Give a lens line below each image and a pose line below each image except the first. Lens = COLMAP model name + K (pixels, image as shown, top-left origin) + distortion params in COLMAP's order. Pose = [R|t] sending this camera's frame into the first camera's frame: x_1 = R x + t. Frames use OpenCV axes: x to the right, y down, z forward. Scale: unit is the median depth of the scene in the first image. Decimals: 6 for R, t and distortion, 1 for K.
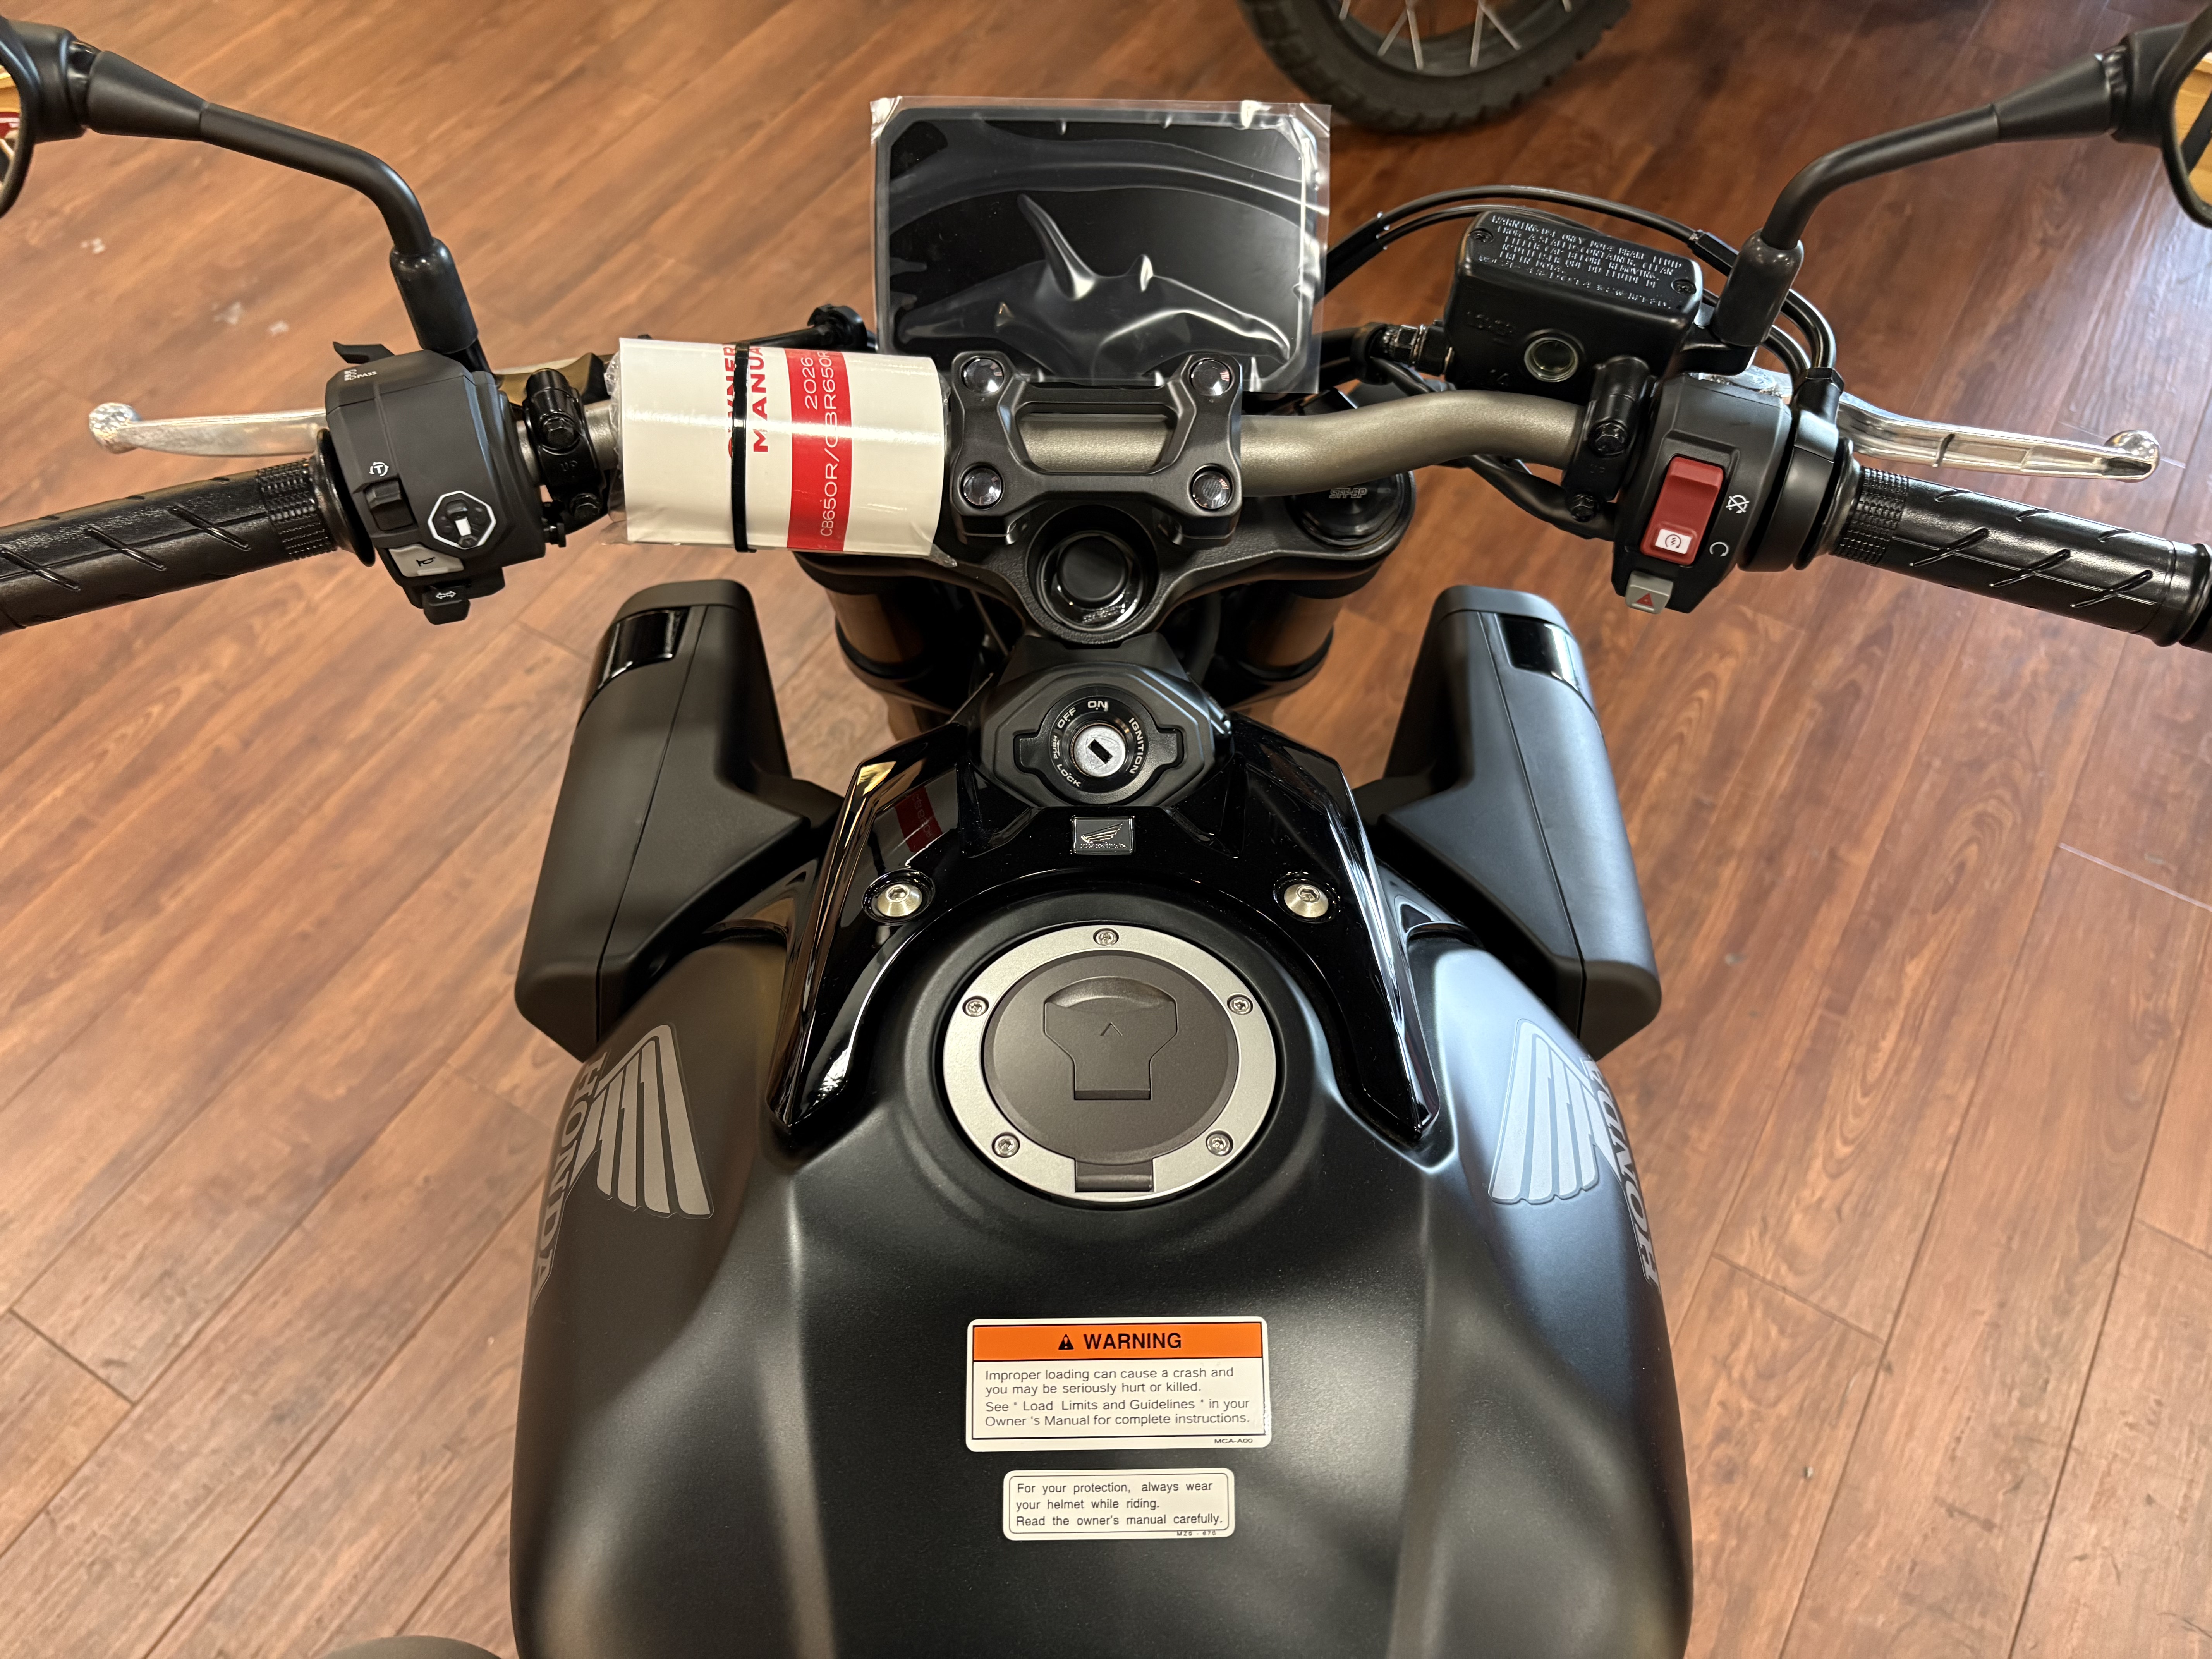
lens RADIAL K [[1681.3, 0, 1099.7], [0, 1681.3, 827.6], [0, 0, 1]] dist [0.058301, -0.069589]
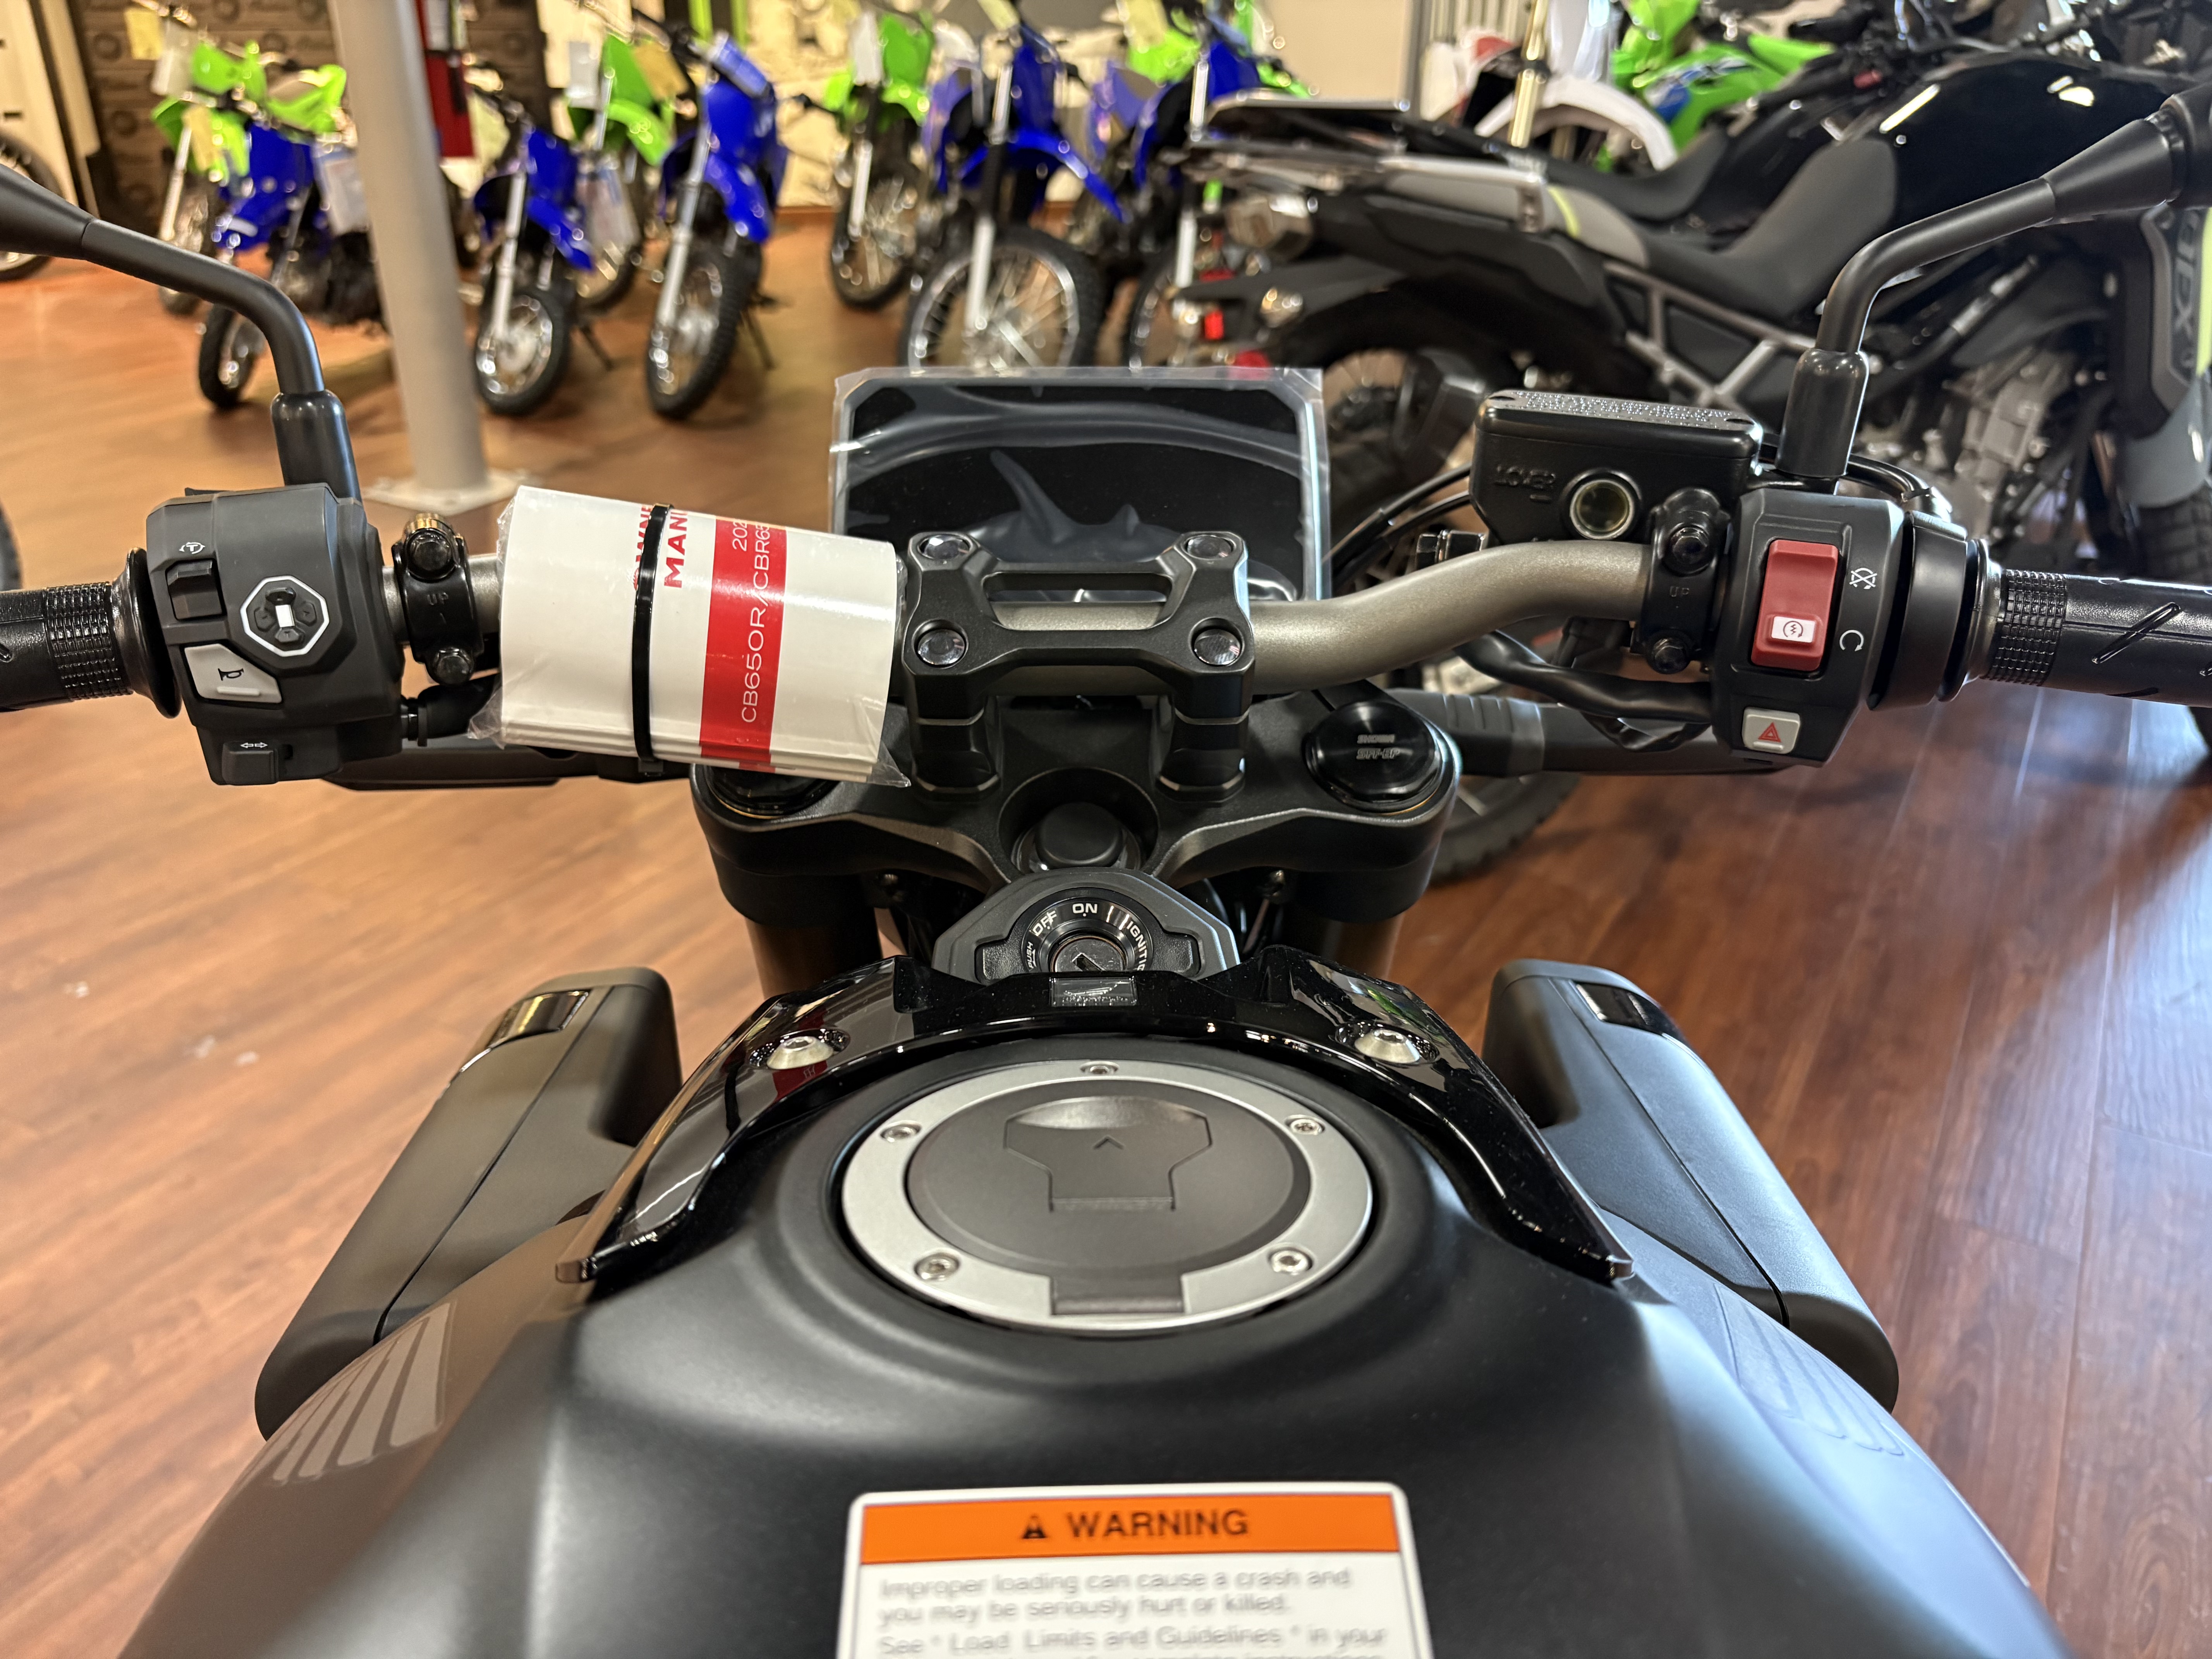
lens RADIAL K [[1710.8, 0, 1109.0], [0, 1710.8, 795.5], [0, 0, 1]] dist [0.036647, -0.049789]
pose [[0.999716, -0.021046, 0.011191, 0.000618], [0.023833, 0.874068, -0.485219, 0.086792], [0.000430, 0.485348, 0.874321, 0.096527]]
